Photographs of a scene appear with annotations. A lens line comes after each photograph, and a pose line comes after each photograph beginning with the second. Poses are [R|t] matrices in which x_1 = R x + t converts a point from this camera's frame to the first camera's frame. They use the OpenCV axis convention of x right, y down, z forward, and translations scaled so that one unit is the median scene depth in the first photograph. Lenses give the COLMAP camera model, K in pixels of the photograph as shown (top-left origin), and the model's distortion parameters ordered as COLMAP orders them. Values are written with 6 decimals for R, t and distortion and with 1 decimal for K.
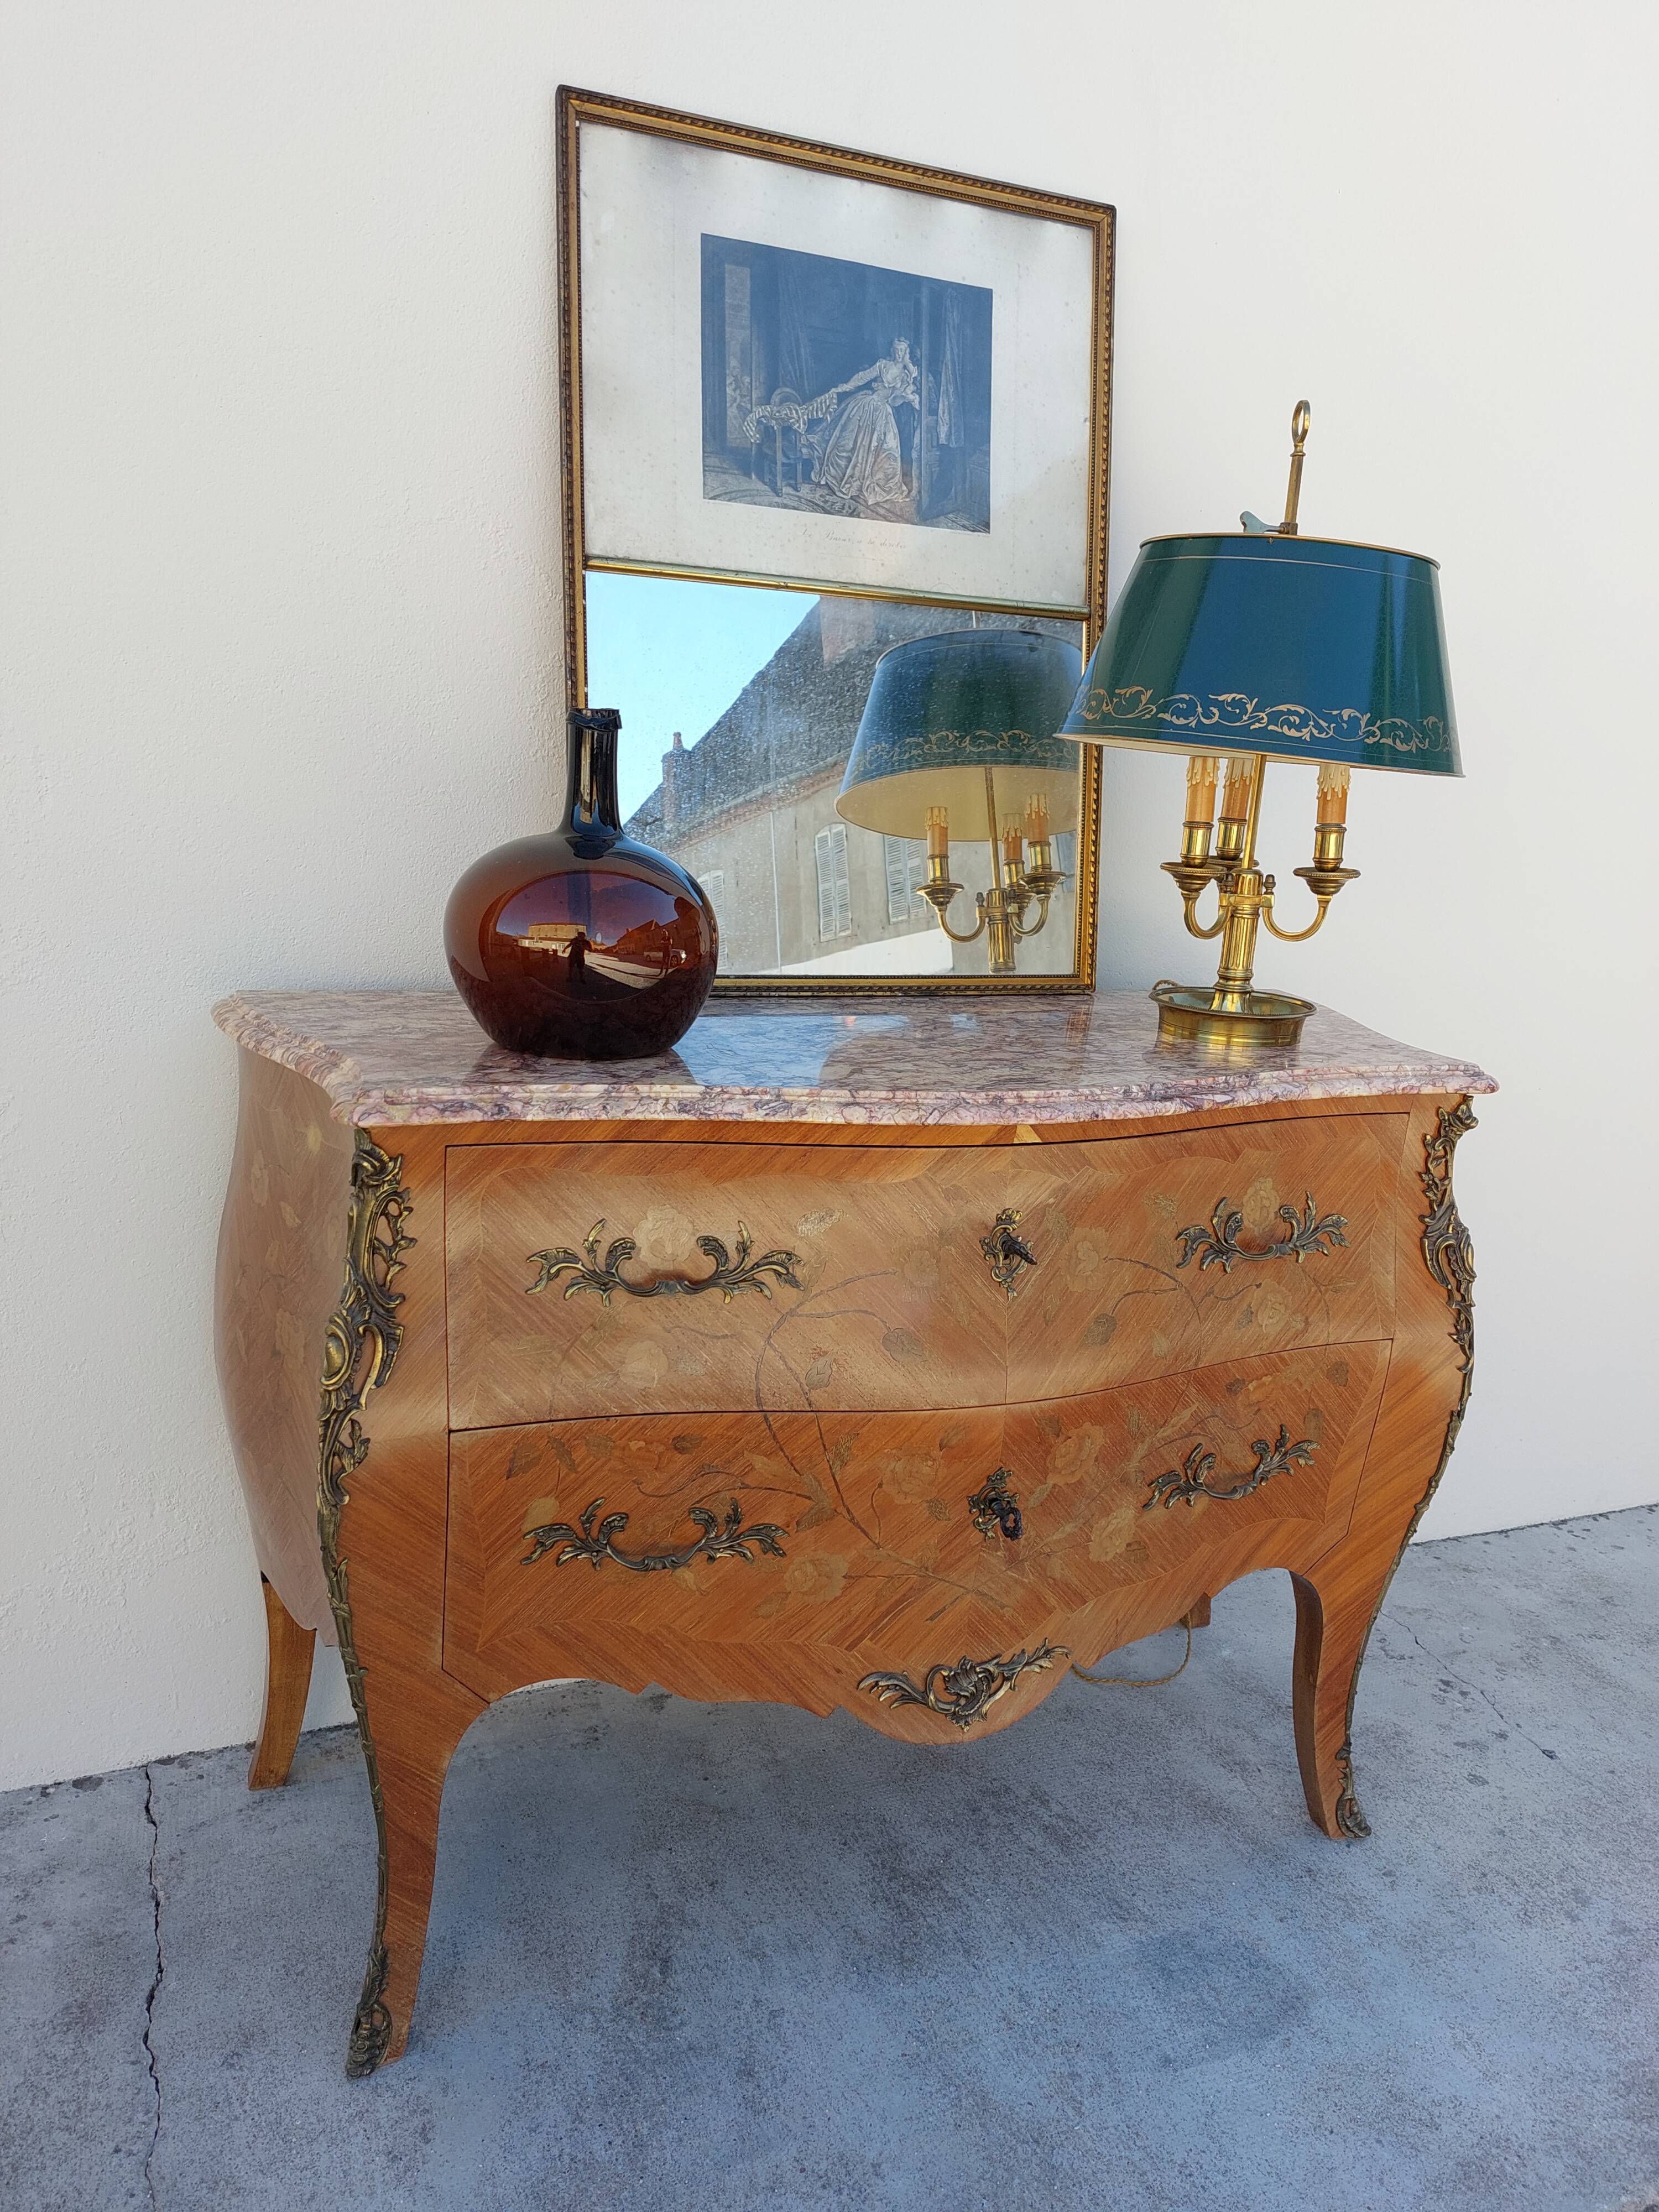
lens RADIAL K [[1596.7, 0, 856.7], [0, 1596.7, 1110.6], [0, 0, 1]] dist [0.052158, -0.055709]
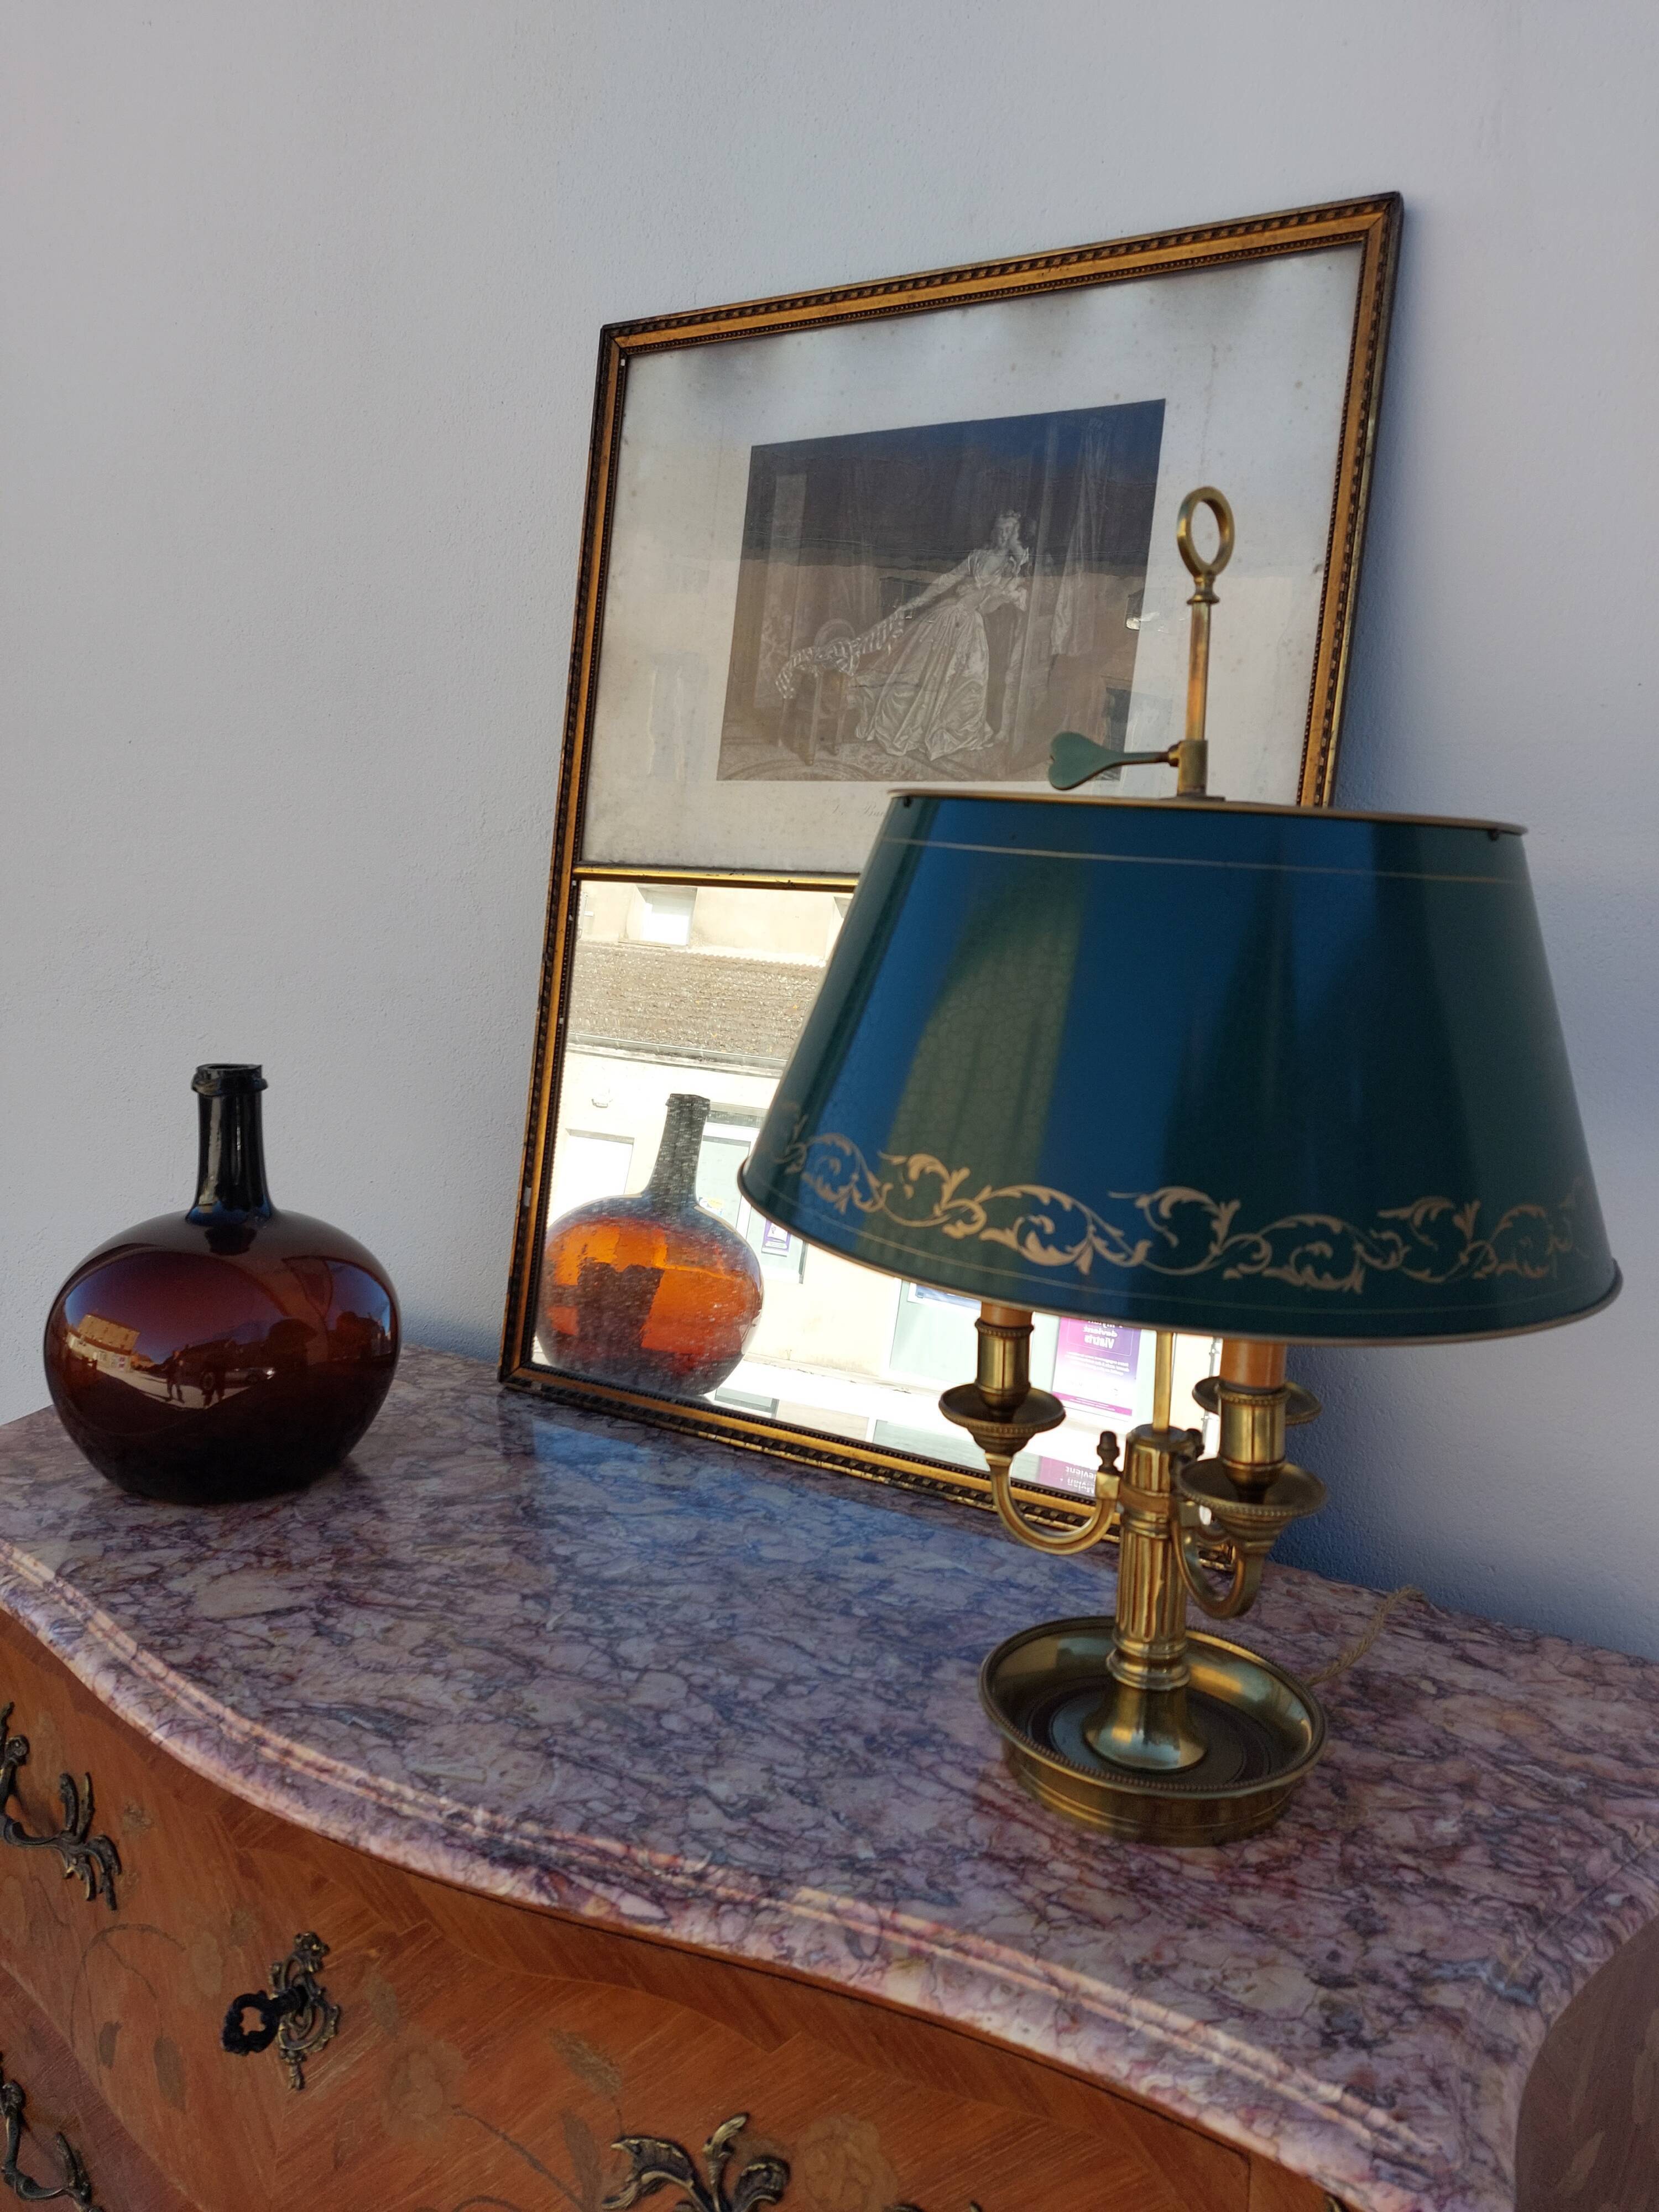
lens RADIAL K [[1581.5, 0, 817.6], [0, 1581.5, 1096.9], [0, 0, 1]] dist [0.120131, -0.170239]
pose [[0.604053, 0.073697, -0.793530, 0.603425], [-0.181521, 0.982266, -0.046953, -0.226453], [0.775996, 0.172404, 0.606718, 0.665977]]
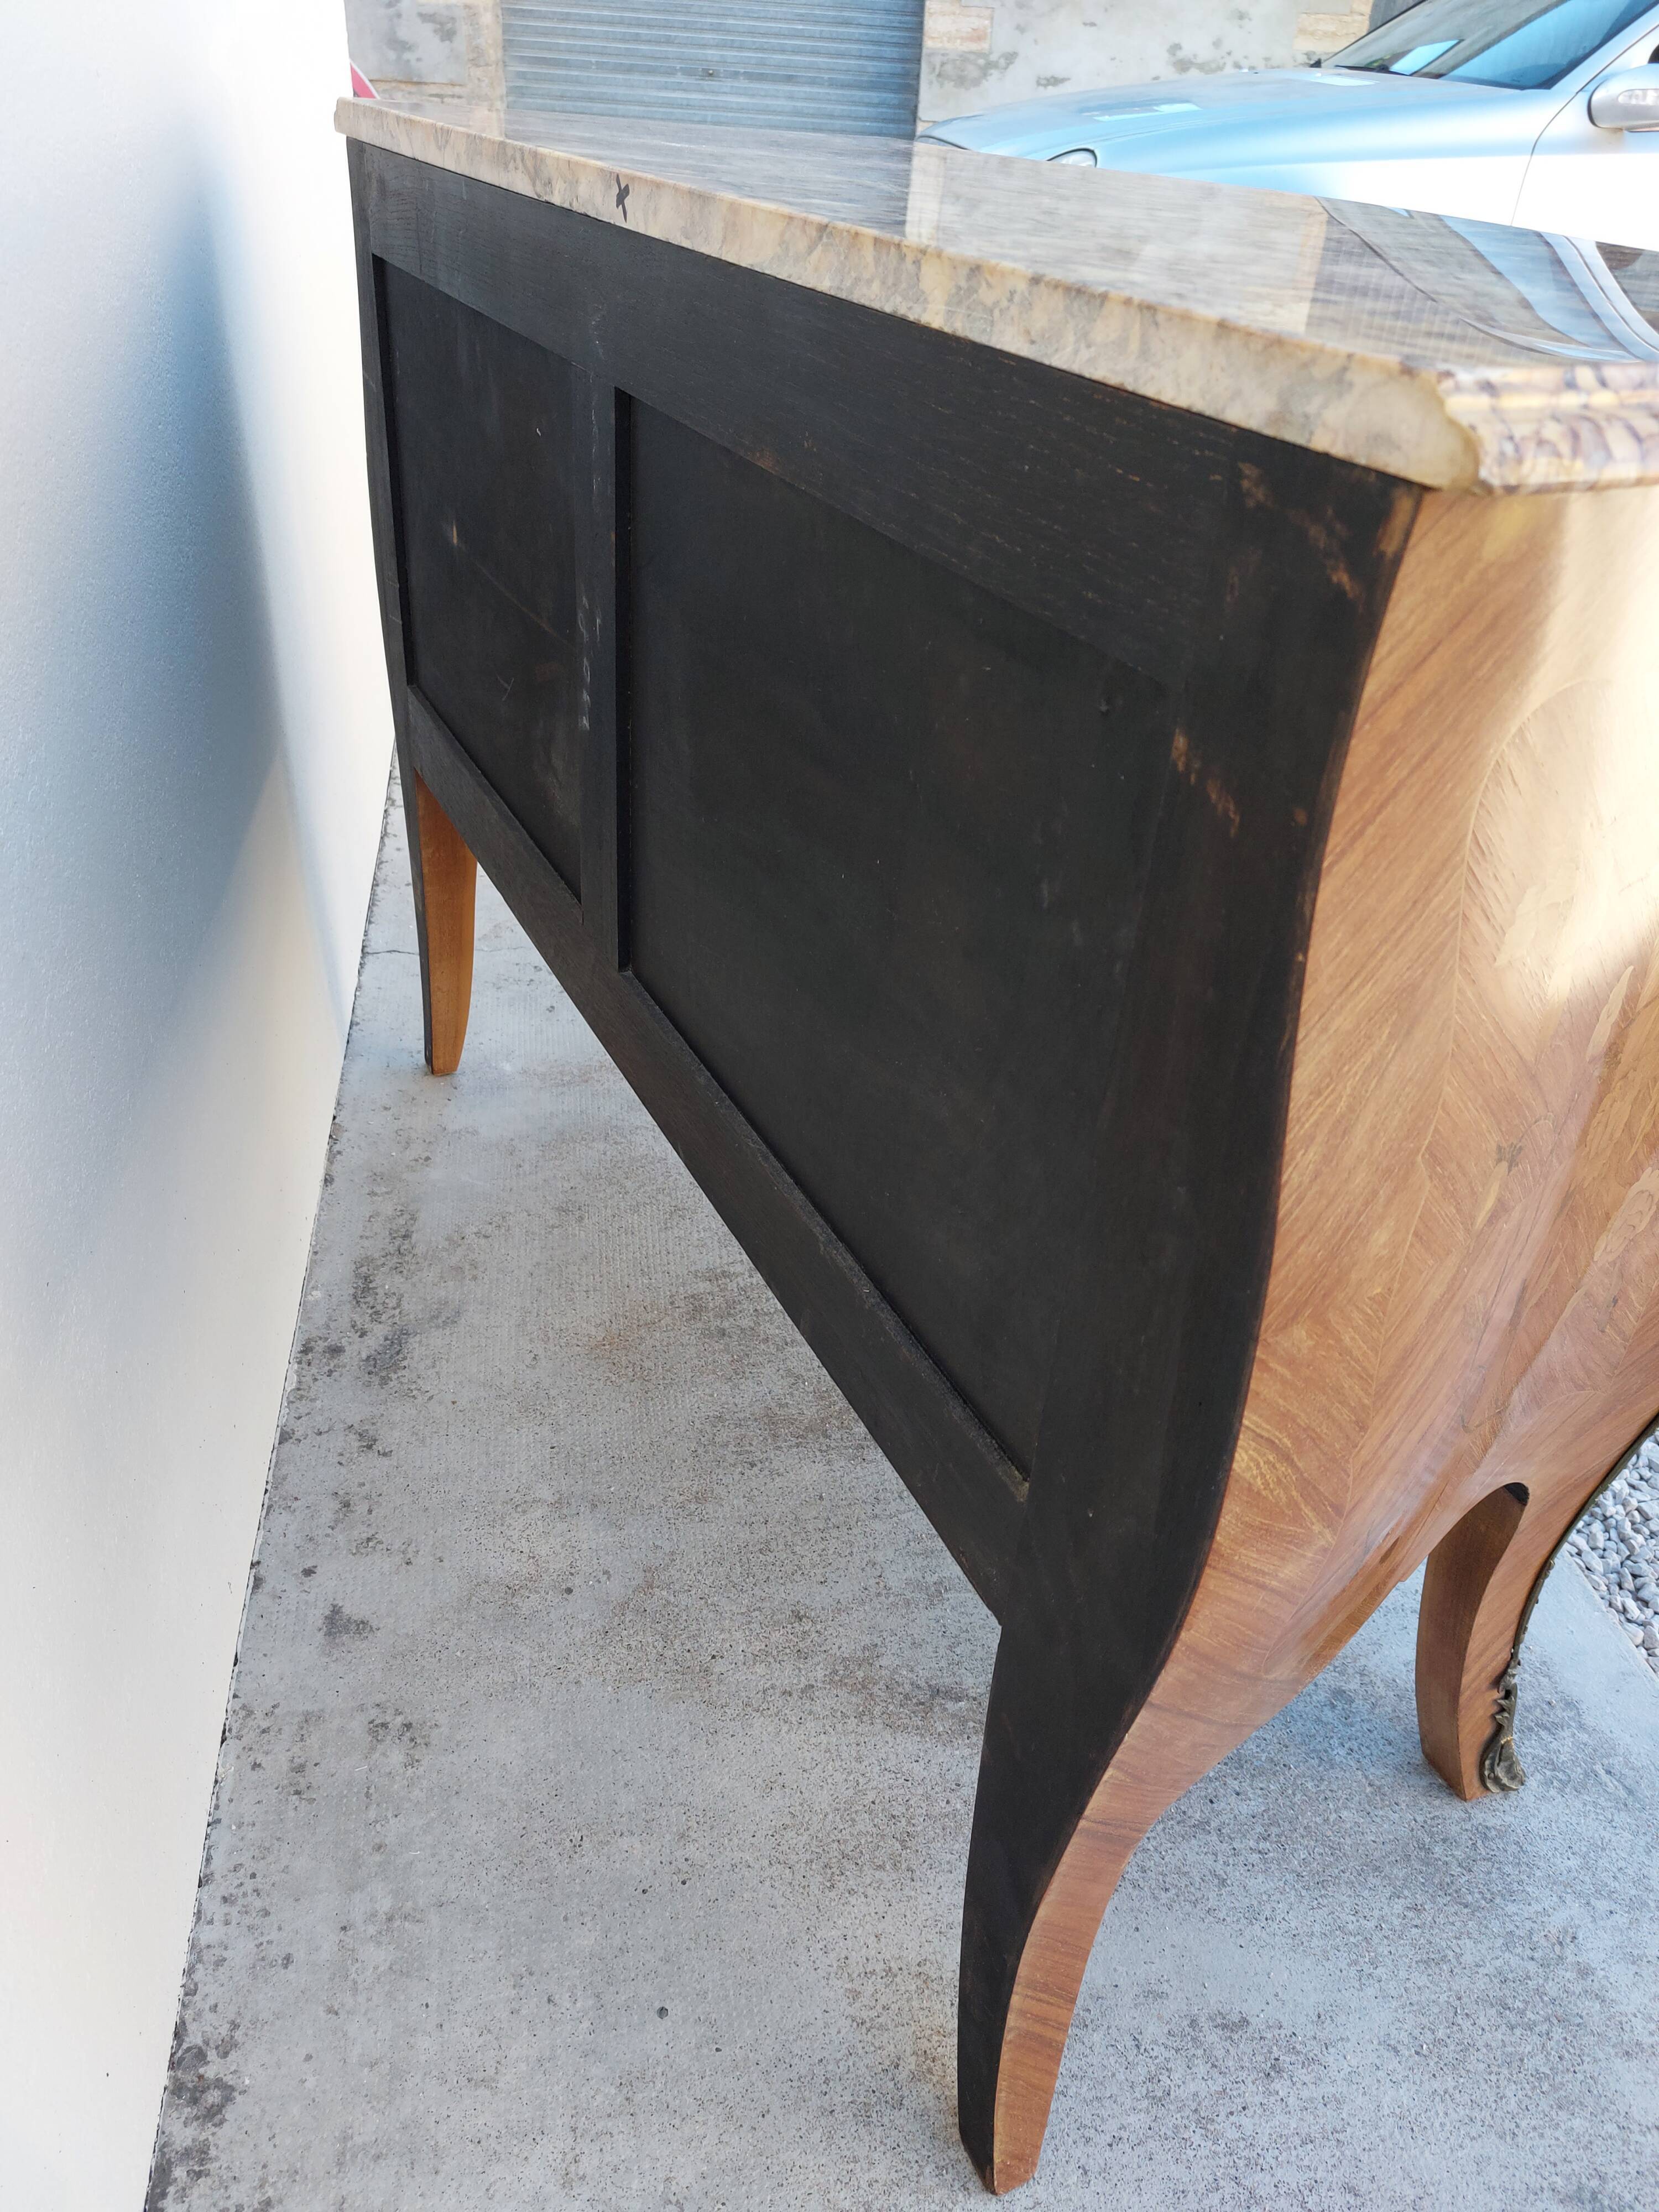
lens RADIAL K [[1611.3, 0, 831.5], [0, 1611.3, 1111.9], [0, 0, 1]] dist [0.057674, -0.061952]
pose [[0.228089, -0.570310, 0.789128, -0.568563], [0.180660, 0.821208, 0.541276, -0.087506], [-0.956733, 0.019105, 0.290340, 0.854273]]
